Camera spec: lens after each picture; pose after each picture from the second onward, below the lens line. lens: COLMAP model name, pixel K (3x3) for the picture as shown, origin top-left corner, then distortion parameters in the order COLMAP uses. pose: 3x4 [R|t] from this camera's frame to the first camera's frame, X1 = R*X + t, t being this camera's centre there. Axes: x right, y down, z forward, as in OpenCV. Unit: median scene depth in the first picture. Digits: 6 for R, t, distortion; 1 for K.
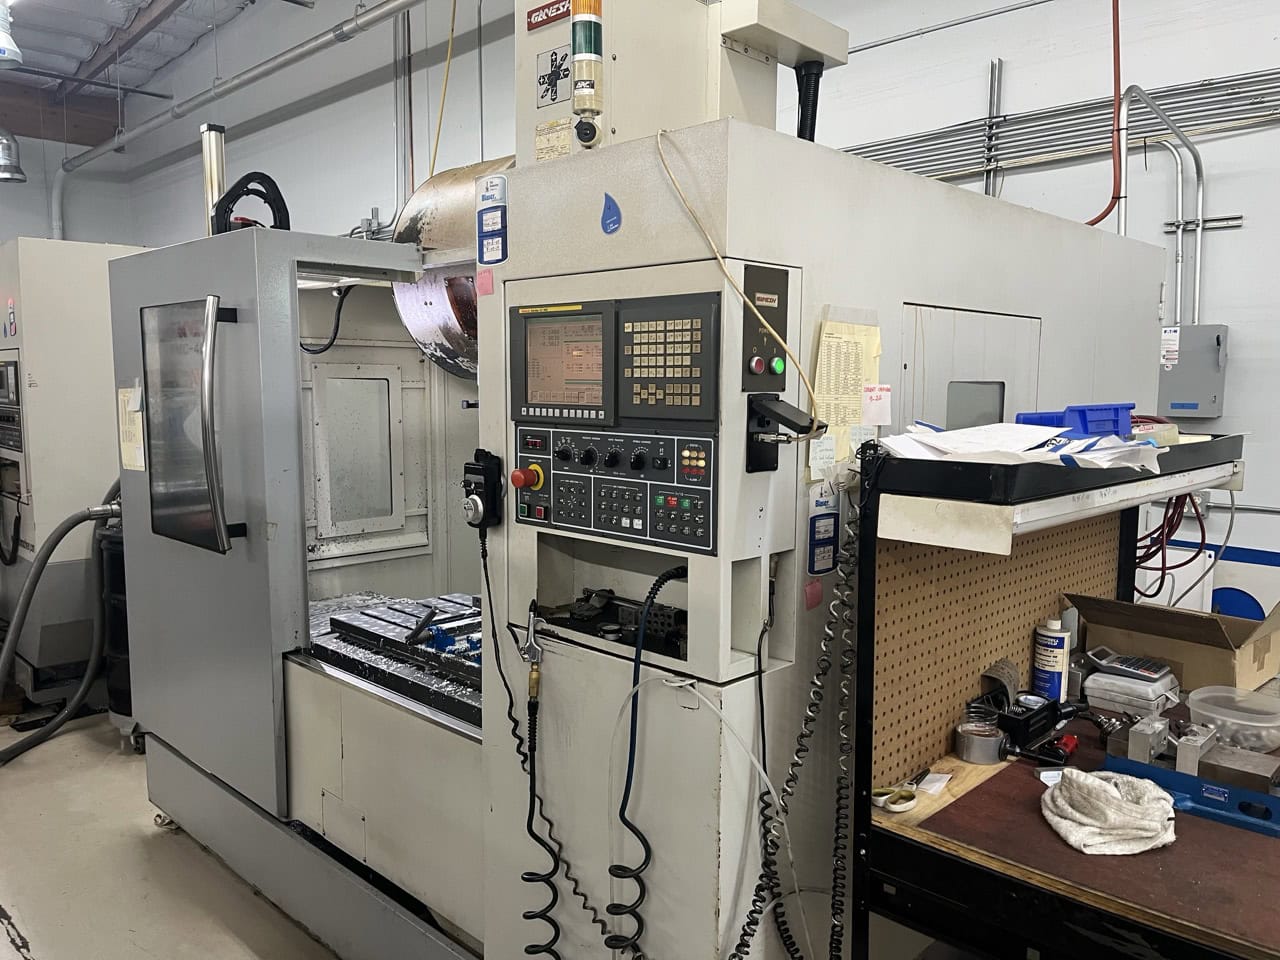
lens RADIAL K [[977.7, 0, 652.3], [0, 977.7, 485.4], [0, 0, 1]] dist [0.049361, -0.002524]
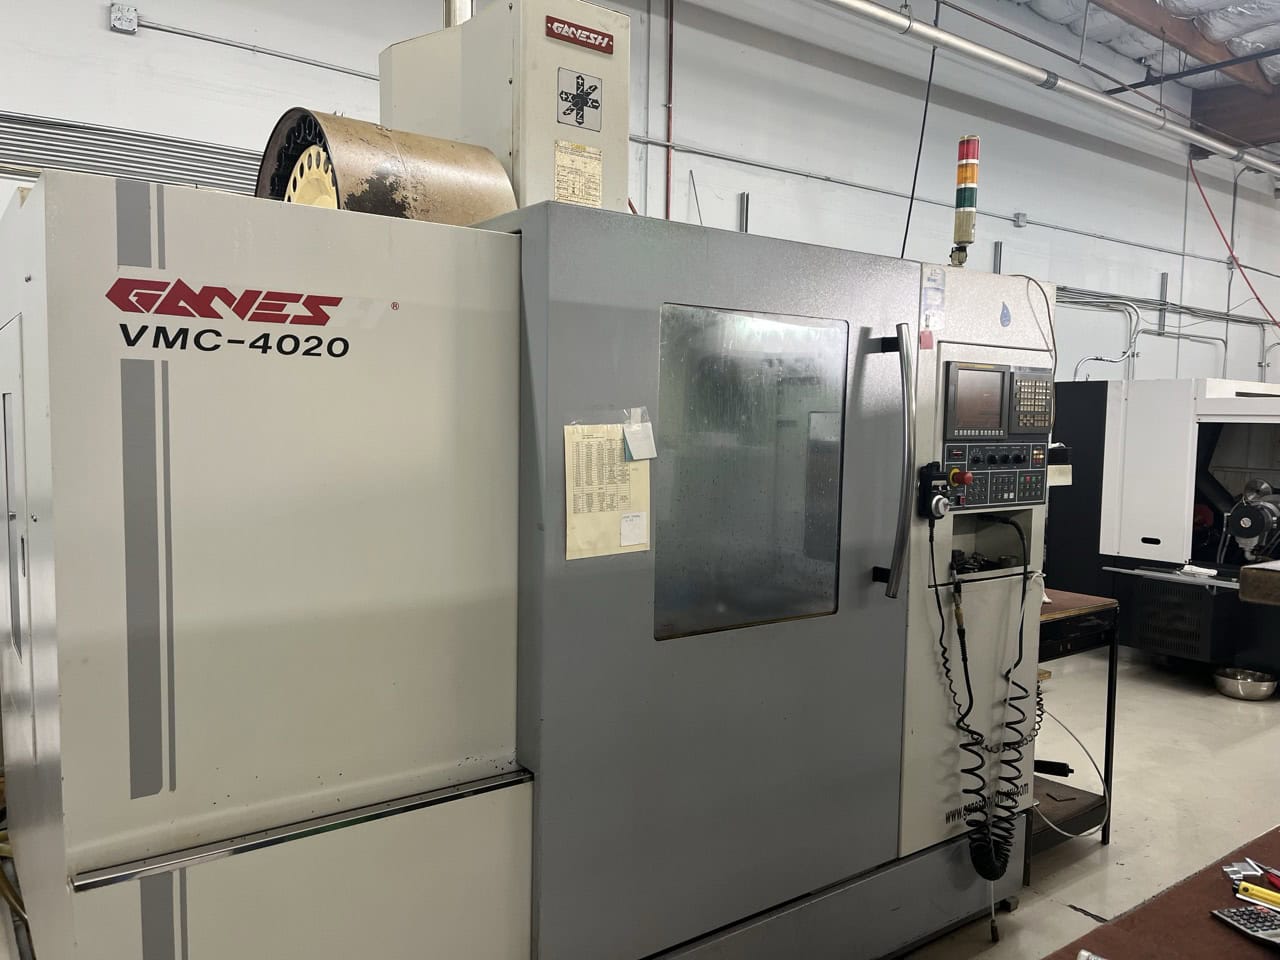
lens RADIAL K [[977.7, 0, 652.3], [0, 977.7, 485.4], [0, 0, 1]] dist [0.049361, -0.002524]
pose [[0.154410, -0.076551, 0.985037, -1.733755], [0.091266, 0.993836, 0.062929, -0.138420], [-0.983782, 0.080184, 0.160445, 1.276686]]
